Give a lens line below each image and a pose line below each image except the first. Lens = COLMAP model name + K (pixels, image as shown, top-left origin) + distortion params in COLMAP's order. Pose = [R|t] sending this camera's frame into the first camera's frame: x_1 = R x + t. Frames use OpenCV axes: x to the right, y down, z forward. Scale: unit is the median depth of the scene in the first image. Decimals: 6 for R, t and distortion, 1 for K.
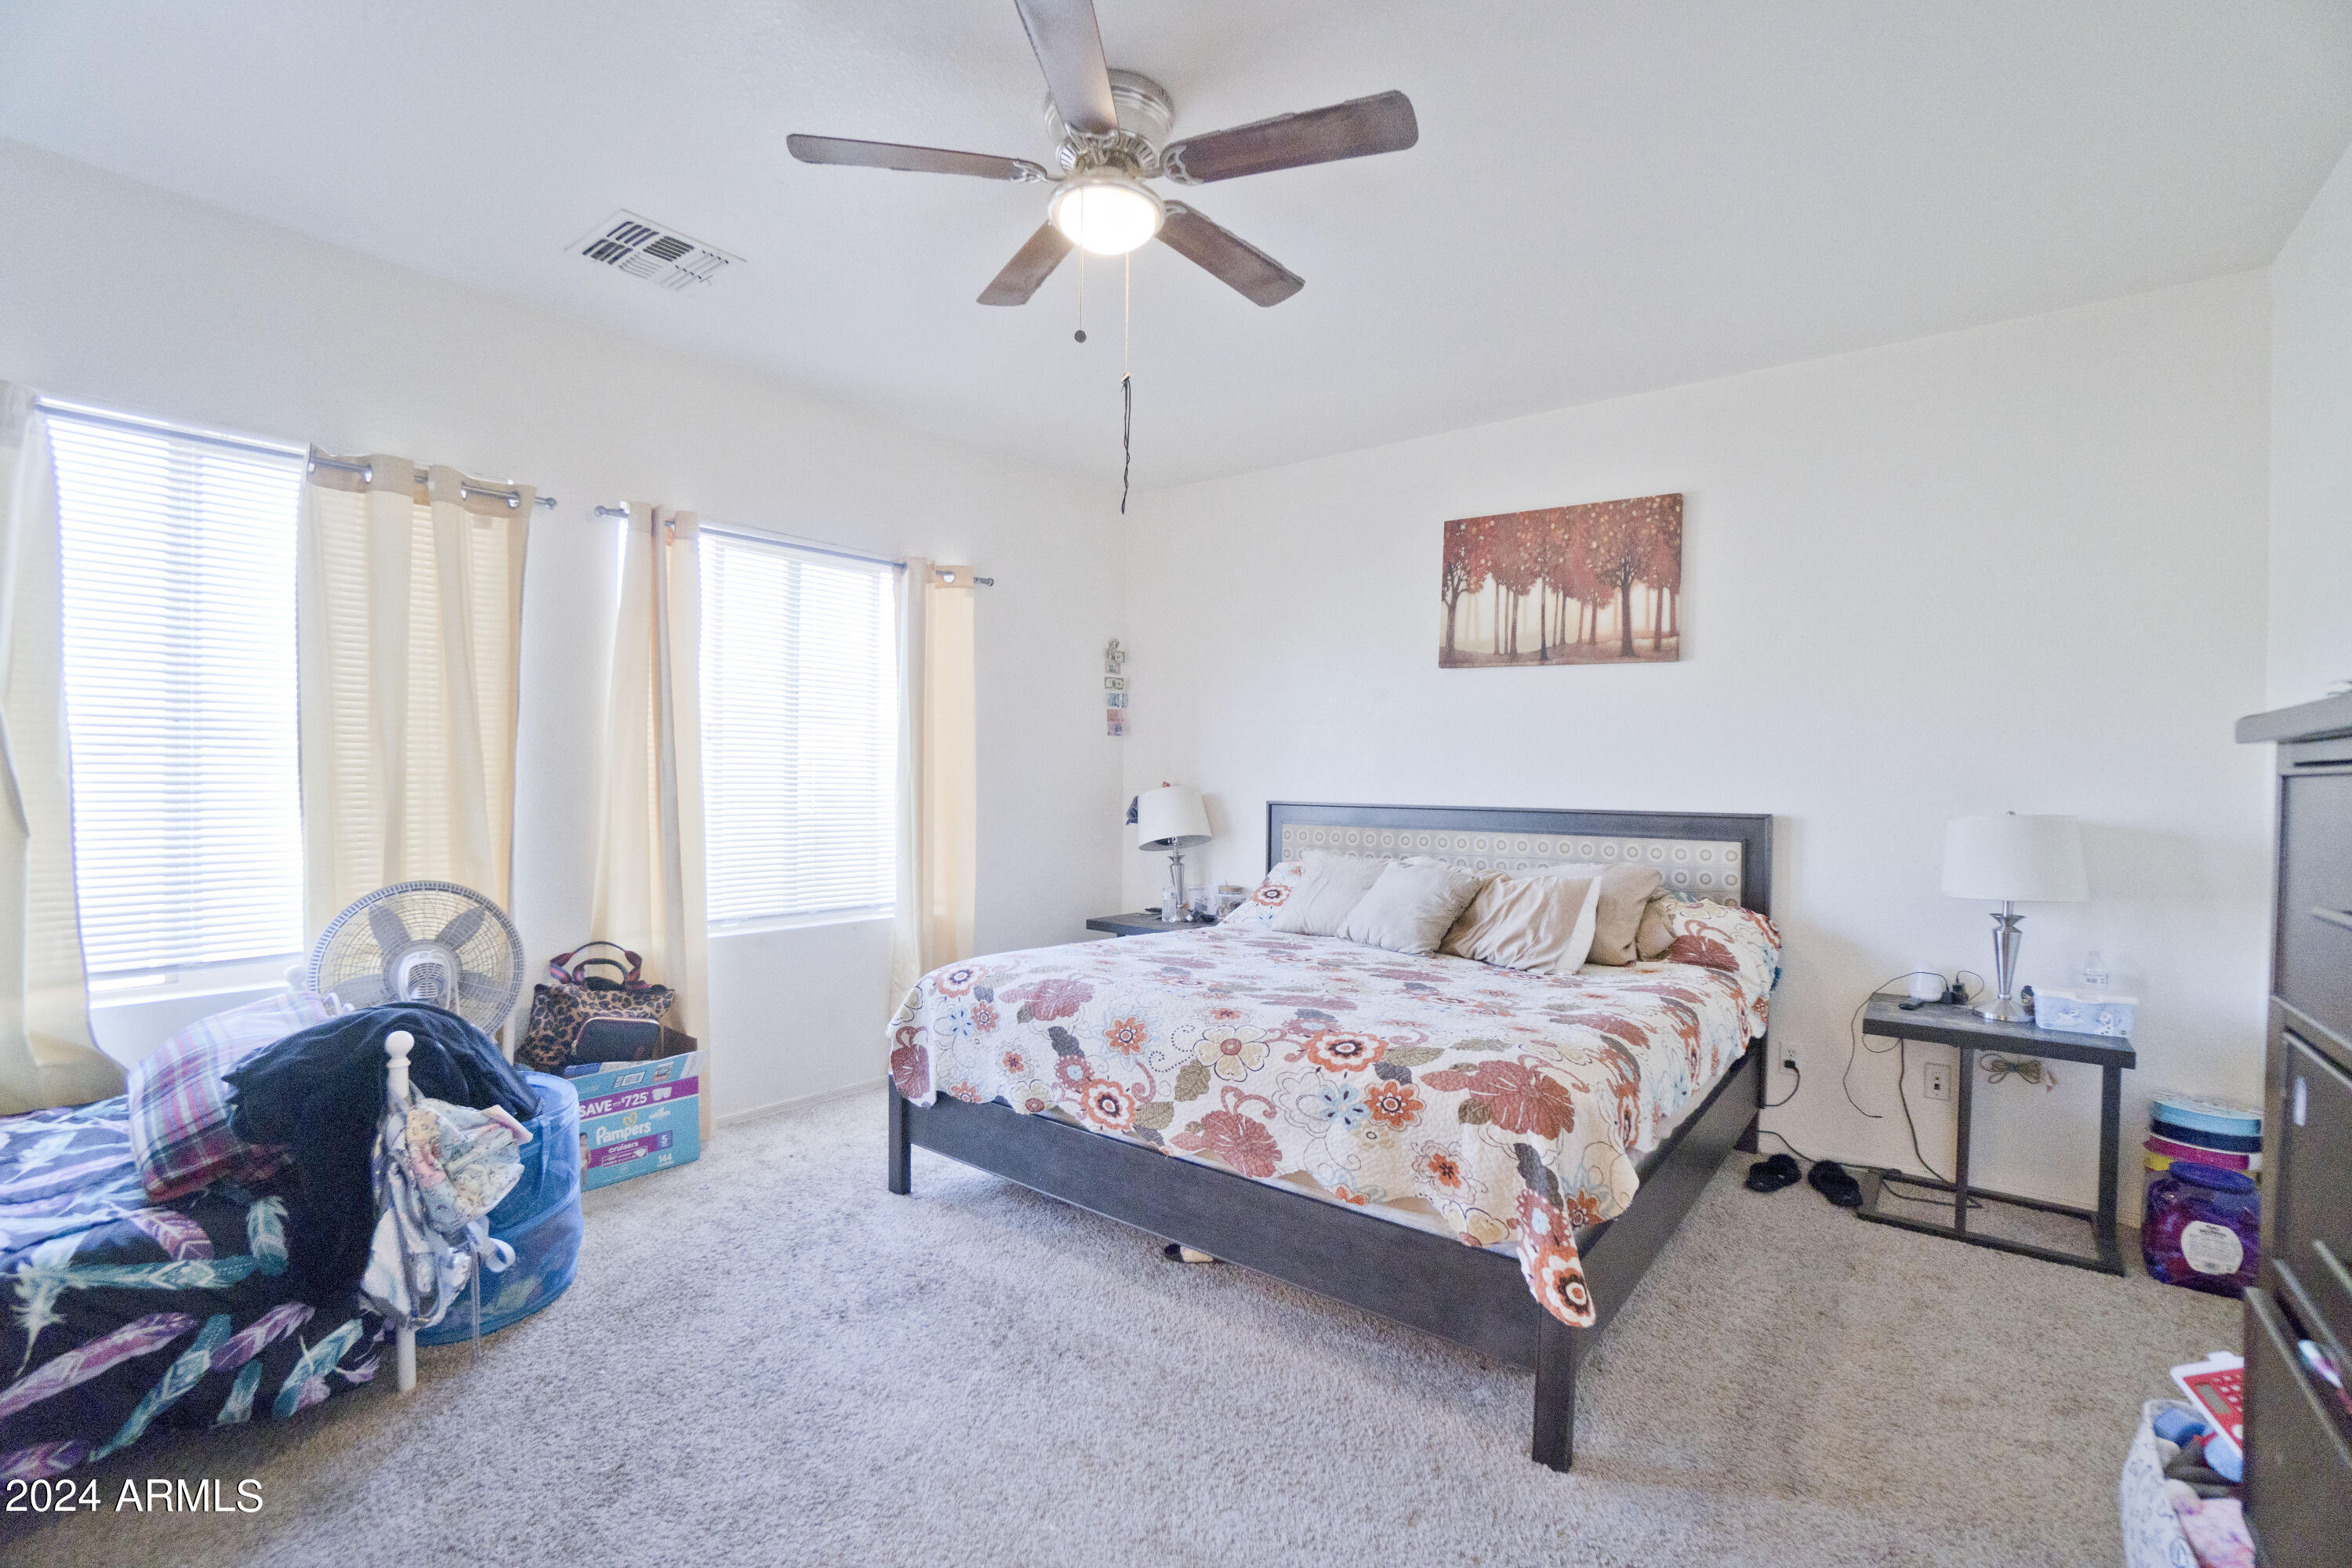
lens RADIAL K [[1036.0, 0, 1160.2], [0, 1036.0, 782.1], [0, 0, 1]] dist [-0.066319, 0.023540]
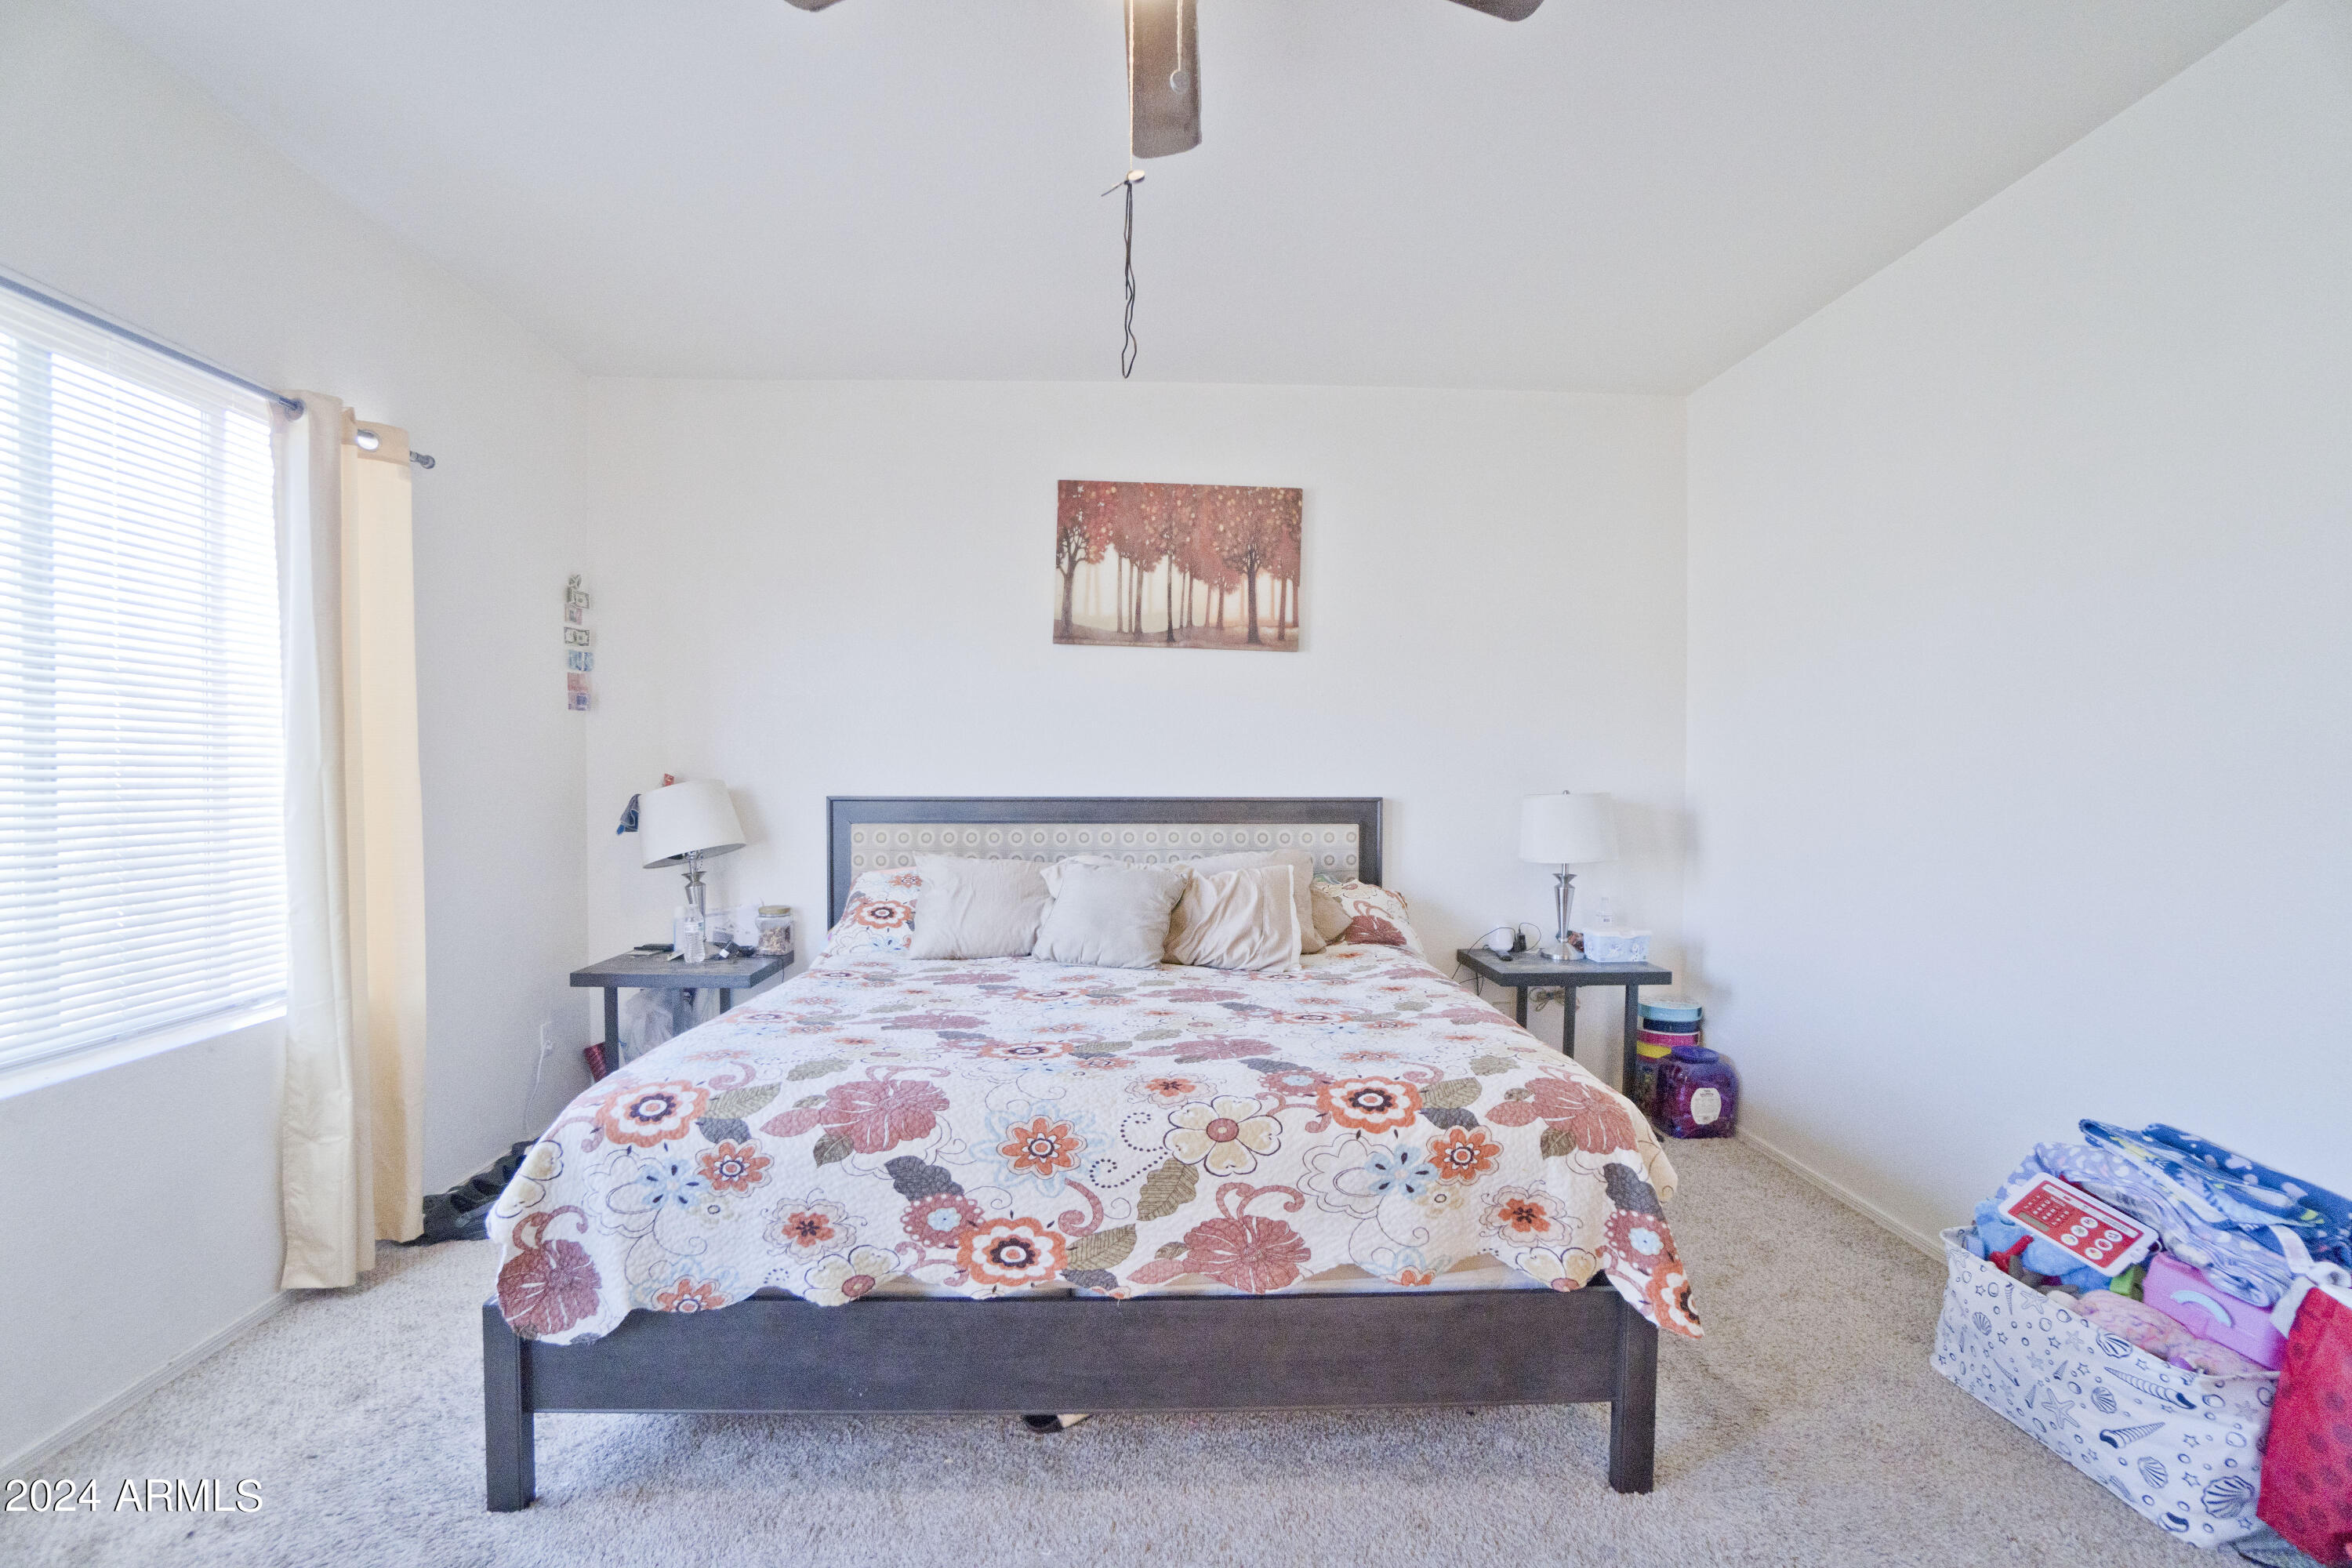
lens RADIAL K [[1036.0, 0, 1160.2], [0, 1036.0, 782.1], [0, 0, 1]] dist [-0.066319, 0.023540]
pose [[0.756276, -0.018267, 0.653997, -0.355636], [0.008582, 0.999801, 0.018001, -0.007718], [-0.654196, -0.008001, 0.756283, 0.370160]]
